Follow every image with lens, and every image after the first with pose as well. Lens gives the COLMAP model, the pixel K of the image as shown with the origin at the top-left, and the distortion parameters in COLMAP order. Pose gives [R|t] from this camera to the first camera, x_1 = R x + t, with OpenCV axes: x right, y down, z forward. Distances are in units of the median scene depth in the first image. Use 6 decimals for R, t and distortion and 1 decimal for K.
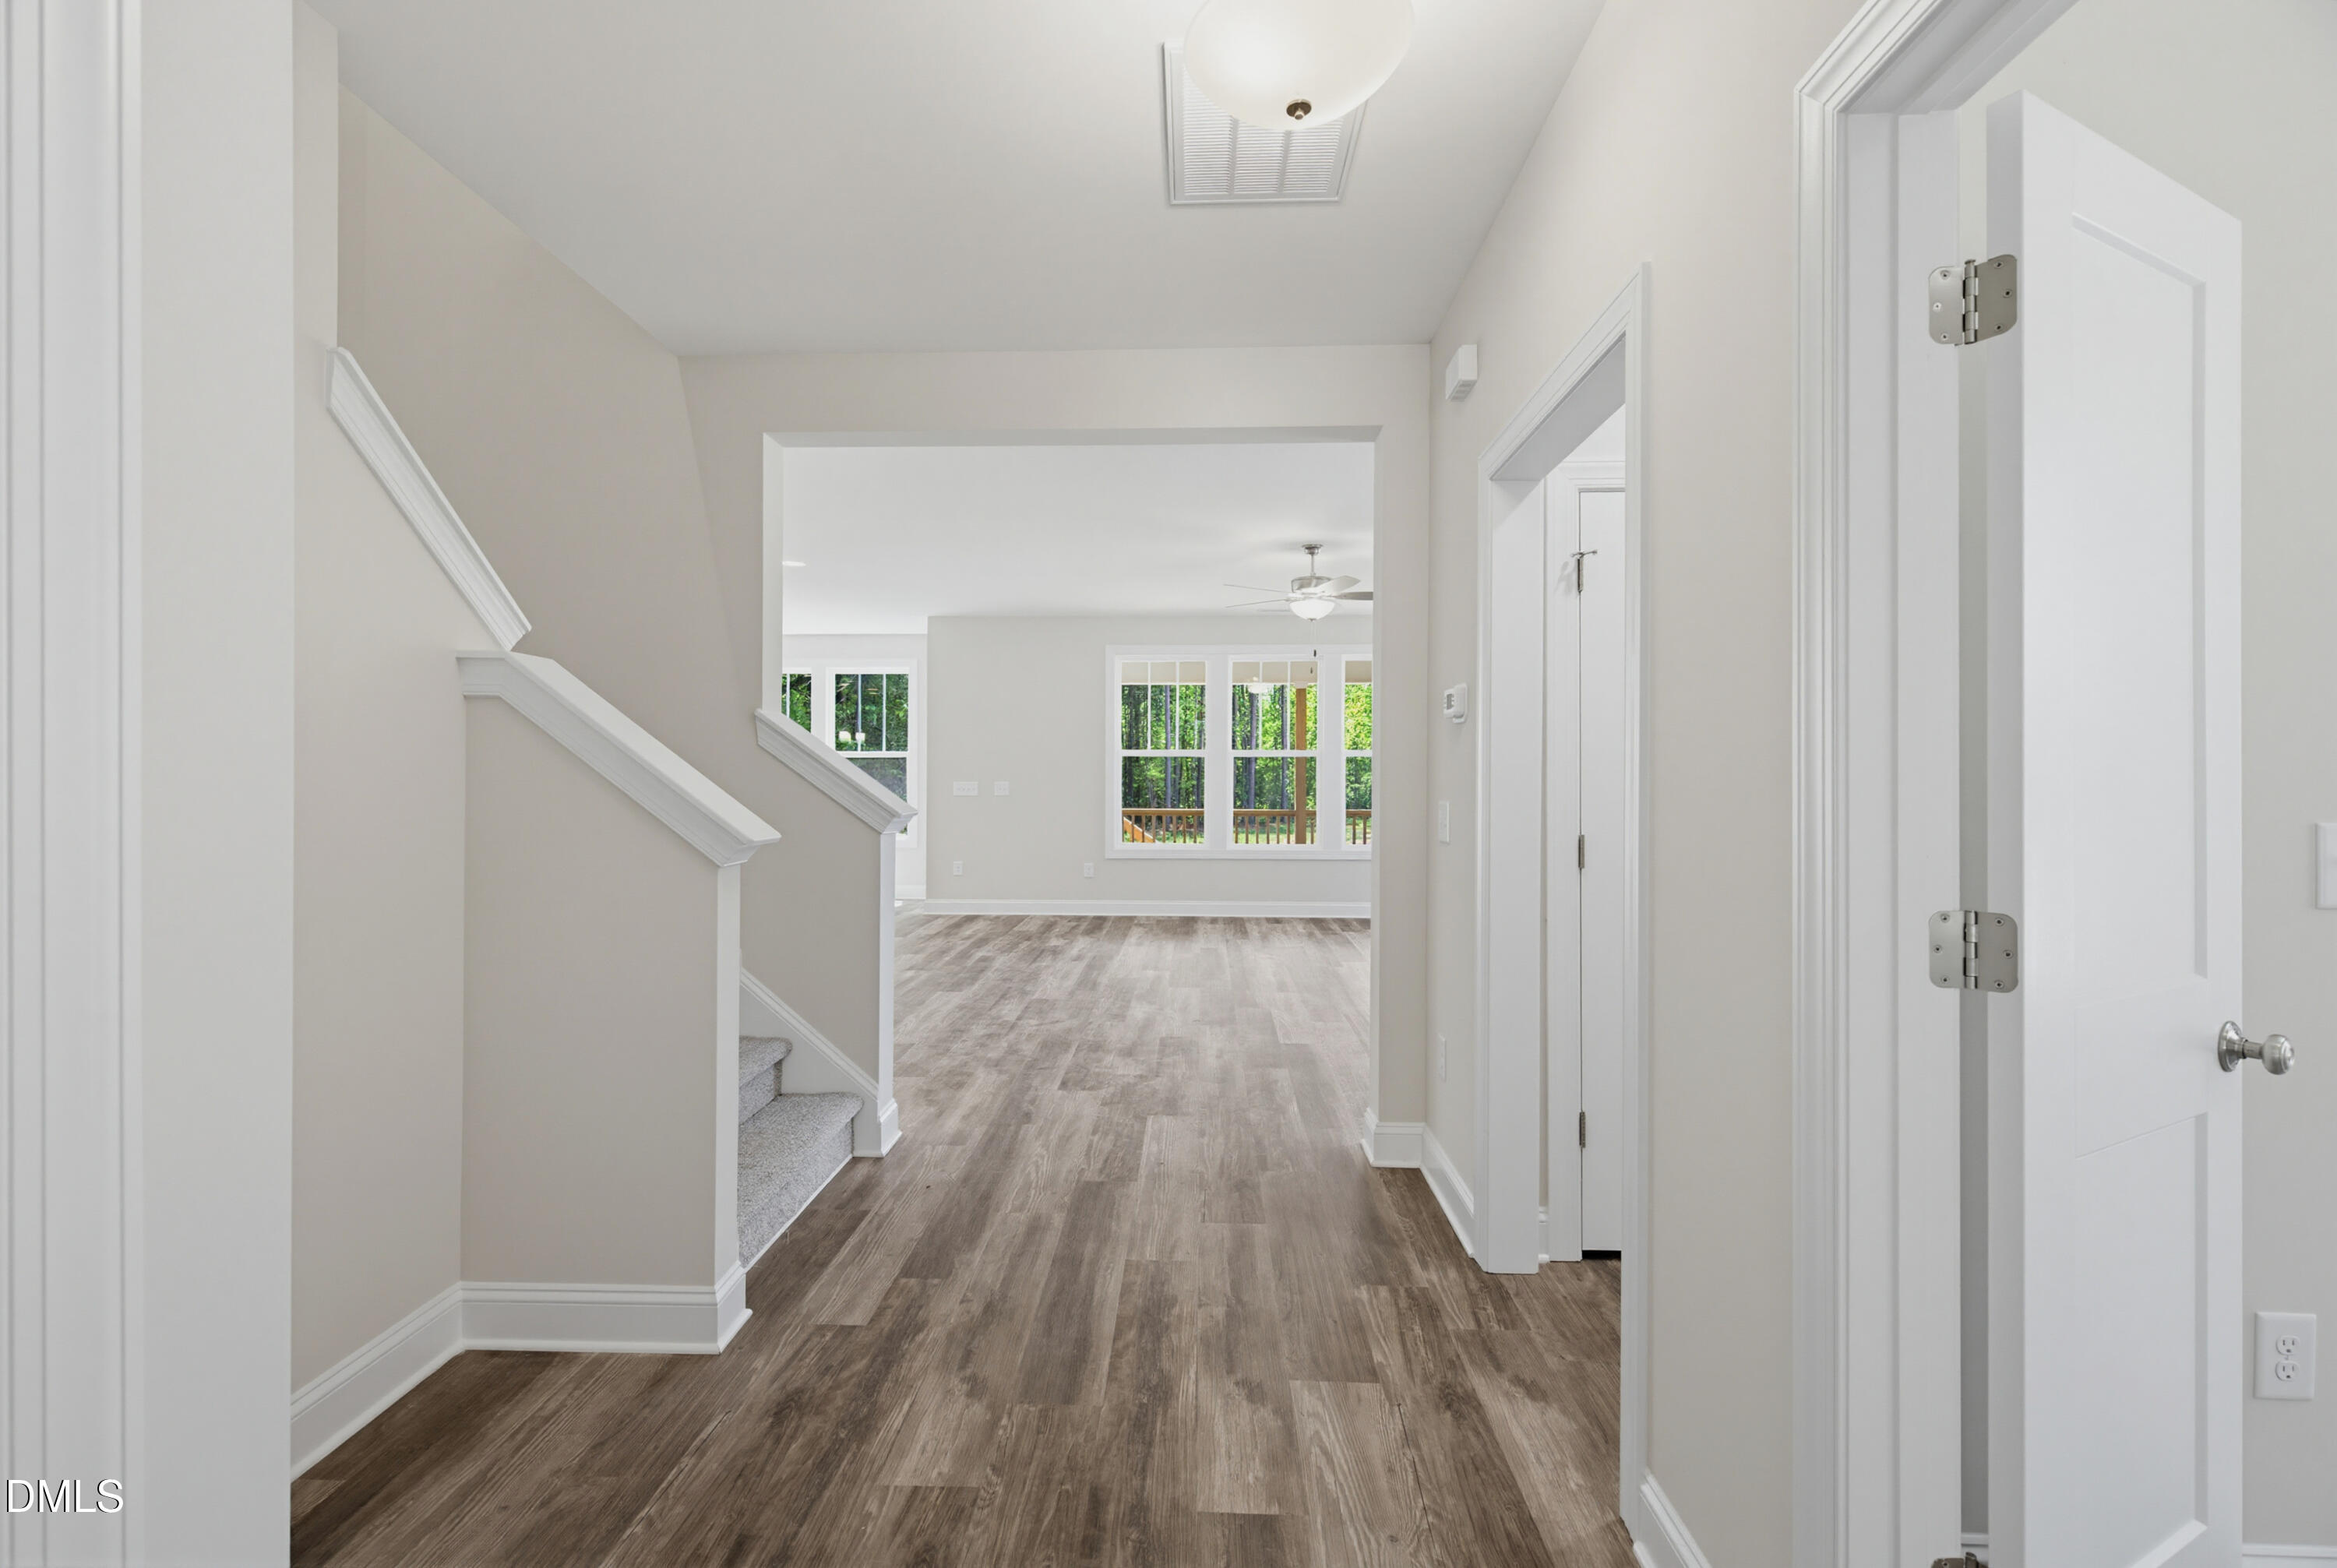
lens RADIAL K [[1058.3, 0, 1166.3], [0, 1058.3, 782.9], [0, 0, 1]] dist [0.000138, -0.000403]
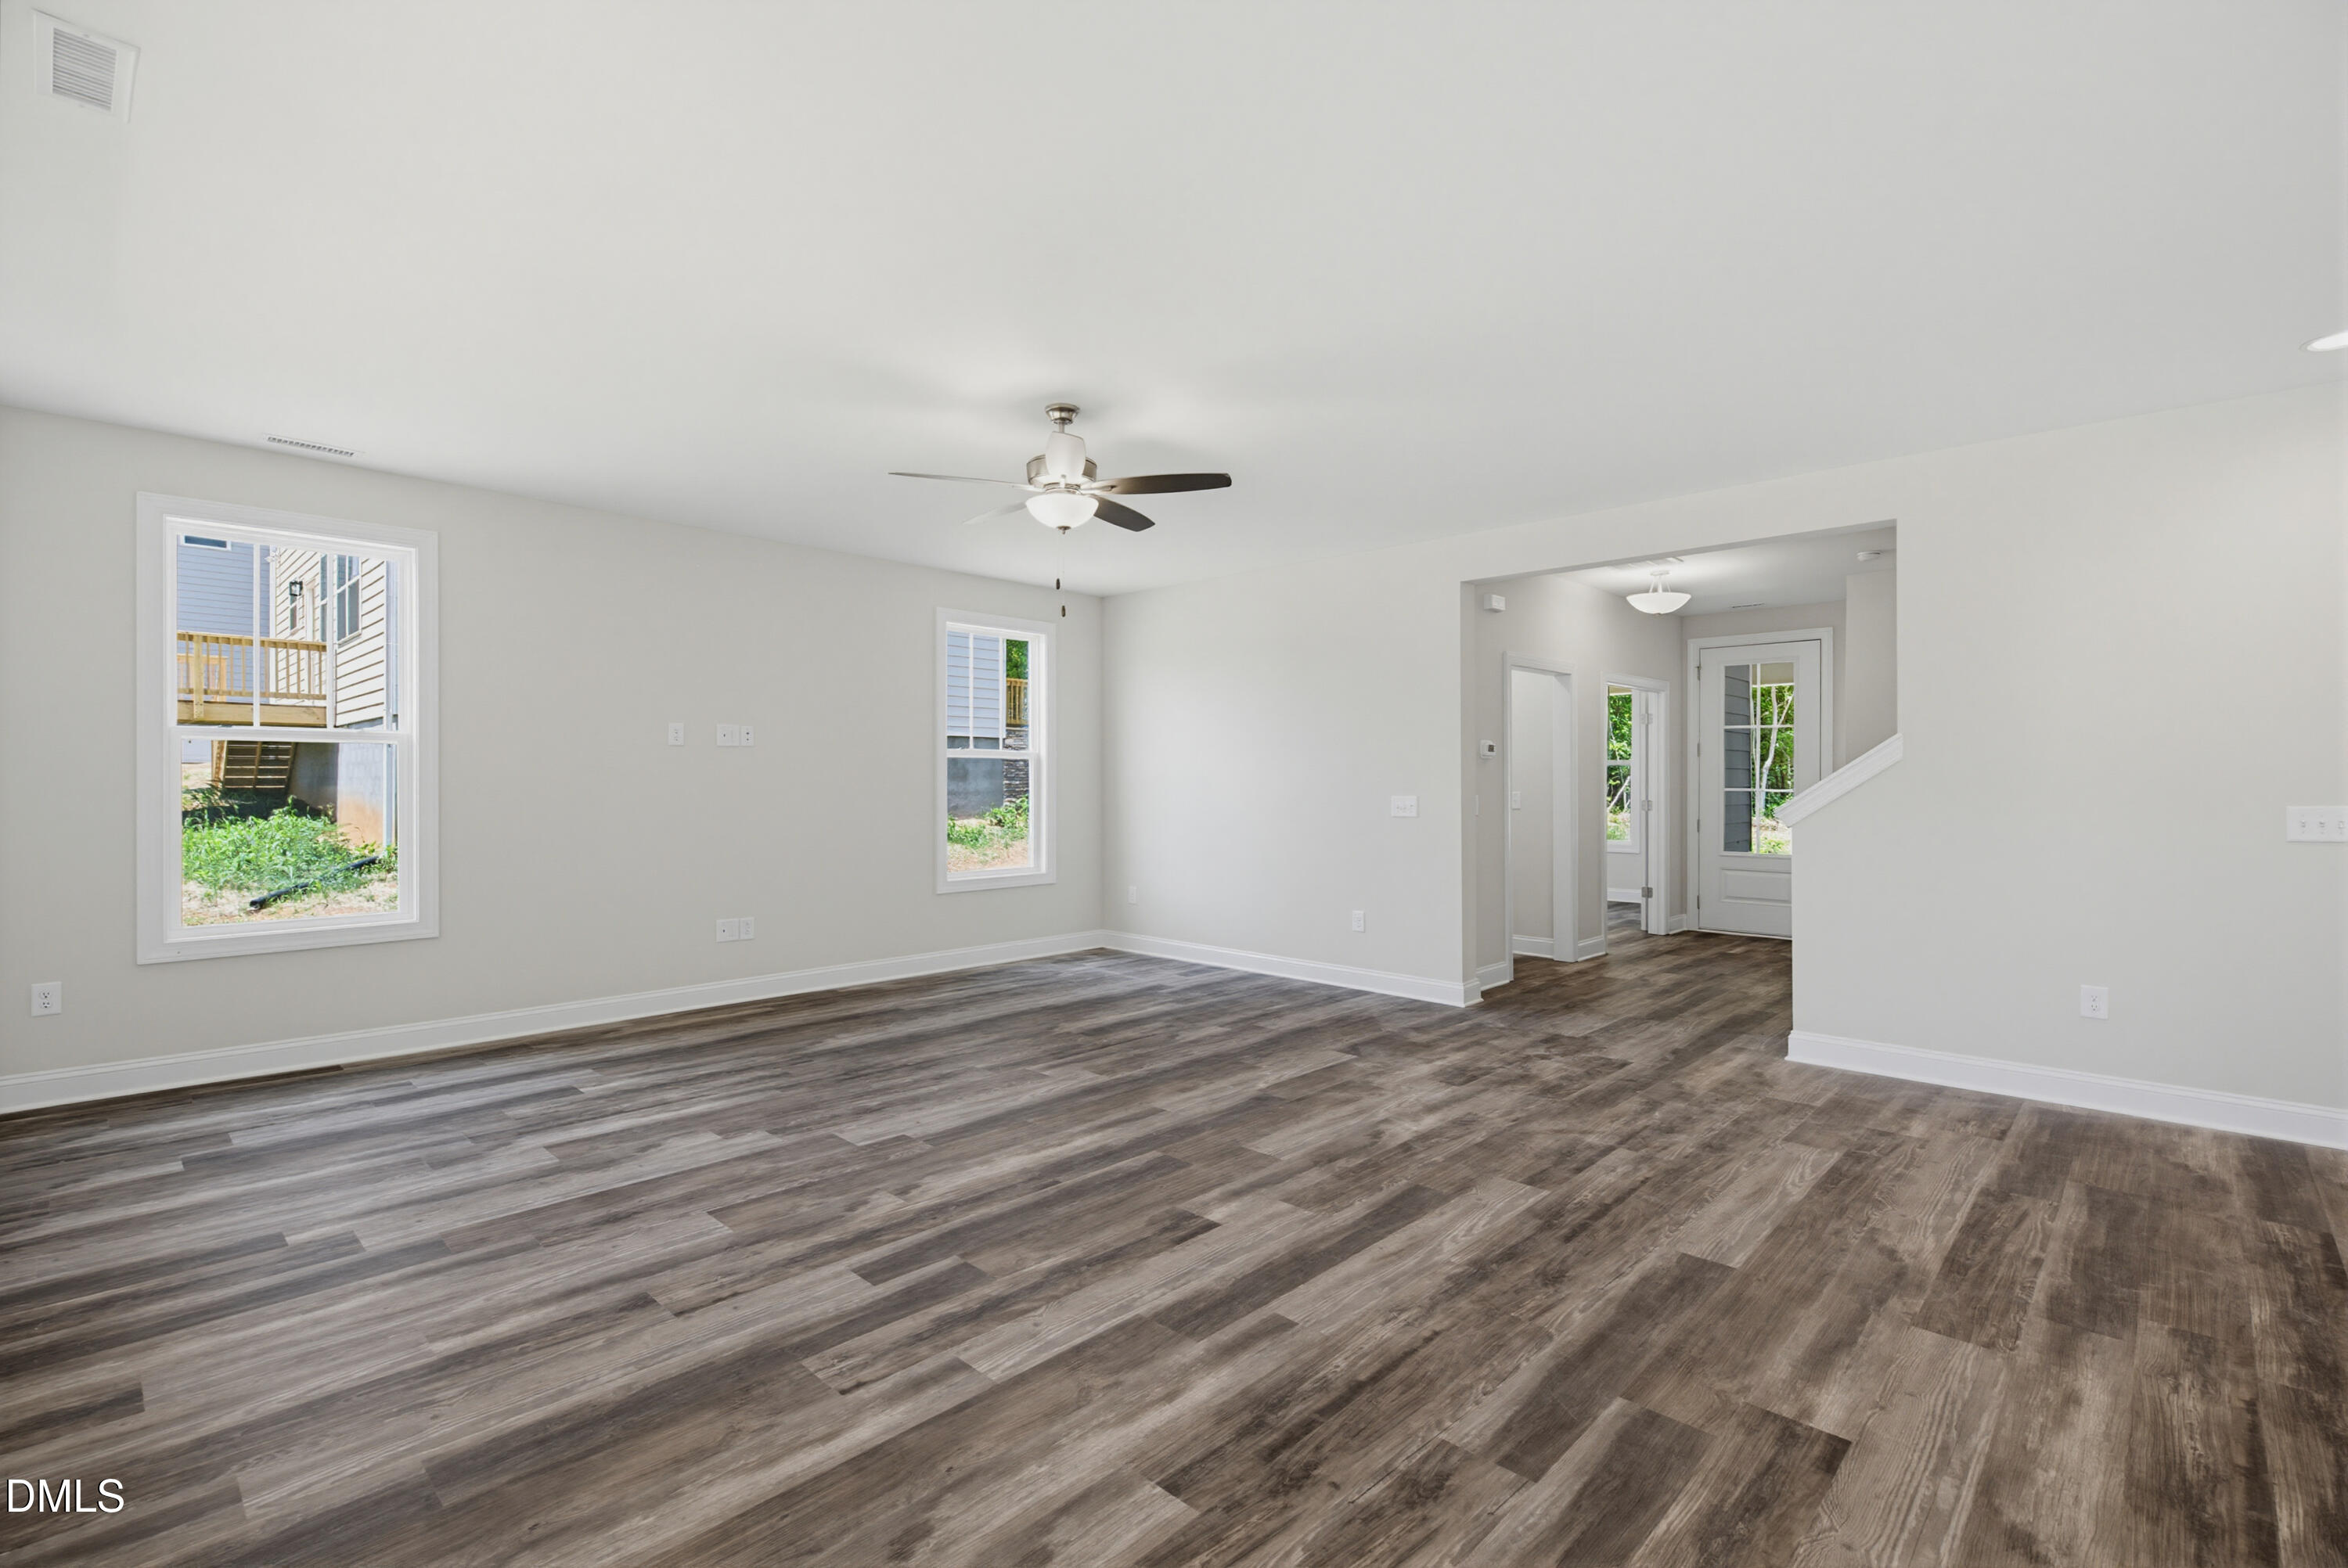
lens RADIAL K [[1063.1, 0, 1161.7], [0, 1063.1, 777.4], [0, 0, 1]] dist [0.000138, -0.000403]
pose [[-0.741909, -0.001879, 0.670498, -0.345012], [-0.004825, 0.999985, -0.002537, -0.008884], [-0.670483, -0.005117, -0.741907, 1.536219]]
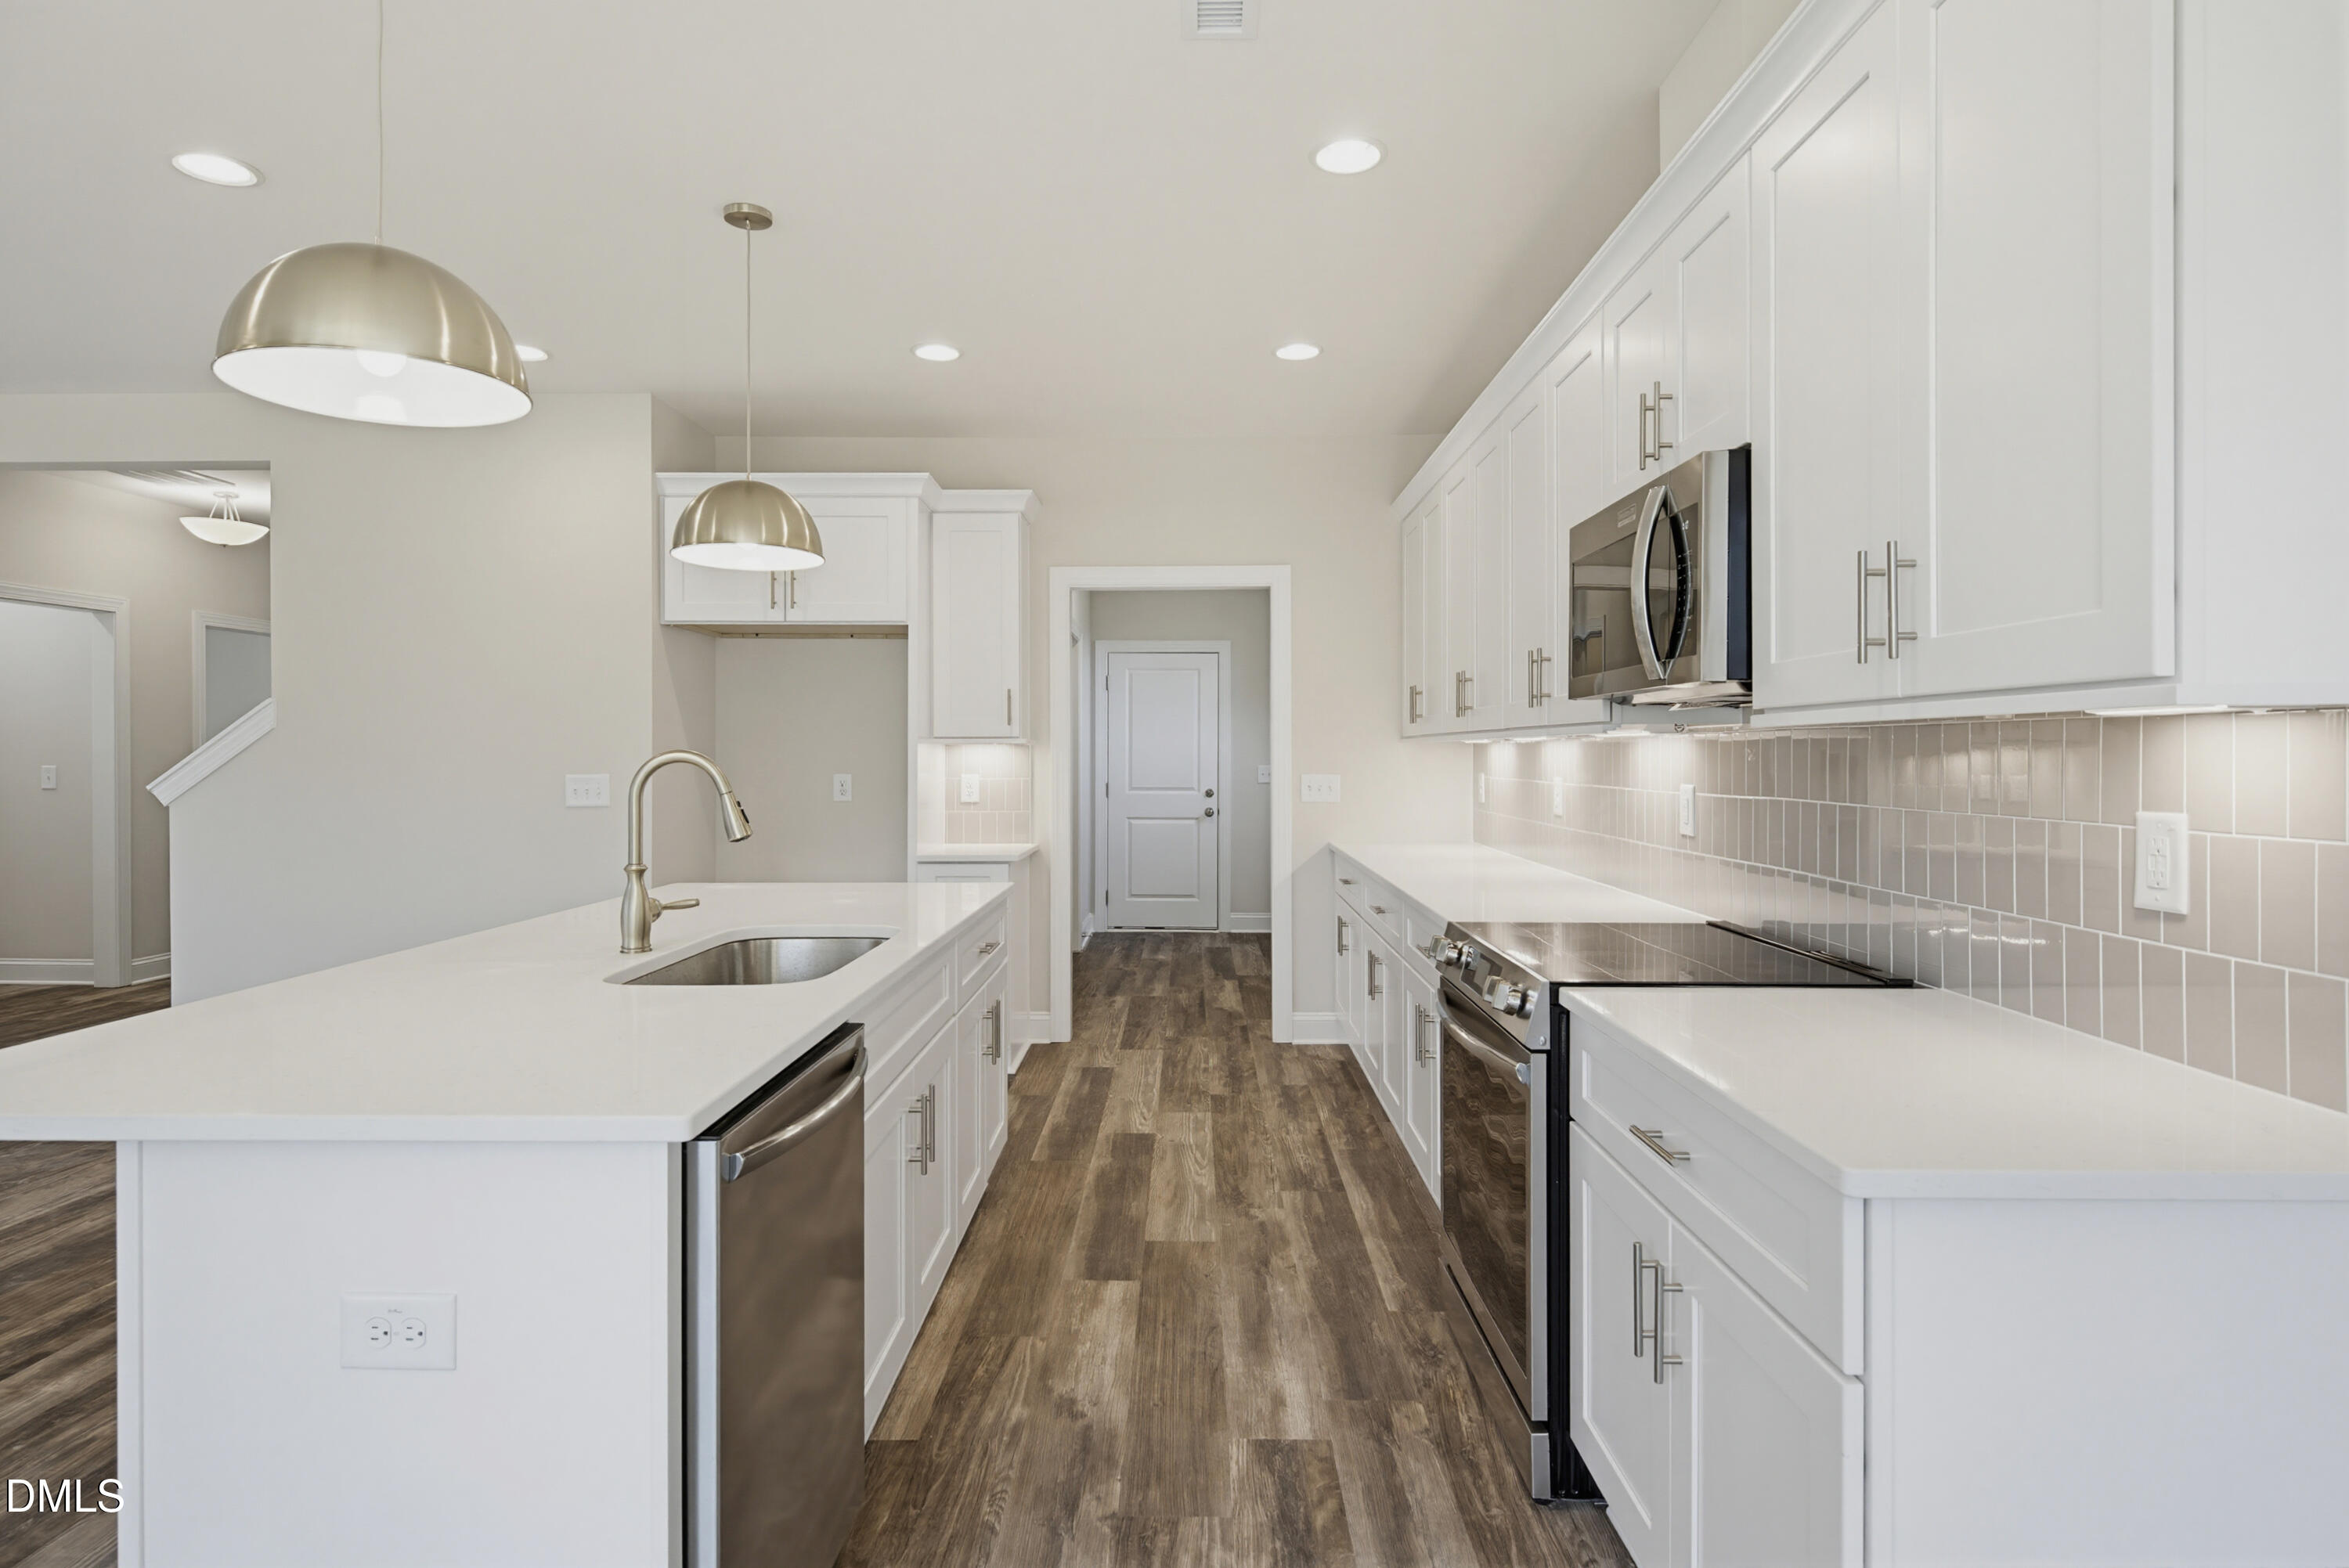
lens RADIAL K [[1263.7, 0, 1174.0], [0, 1263.7, 759.6], [0, 0, 1]] dist [0.002077, -0.002223]
pose [[-0.999803, -0.004923, -0.019245, -0.795499], [-0.004975, 0.999984, 0.002661, -0.010575], [0.019232, 0.002756, -0.999811, 1.447783]]
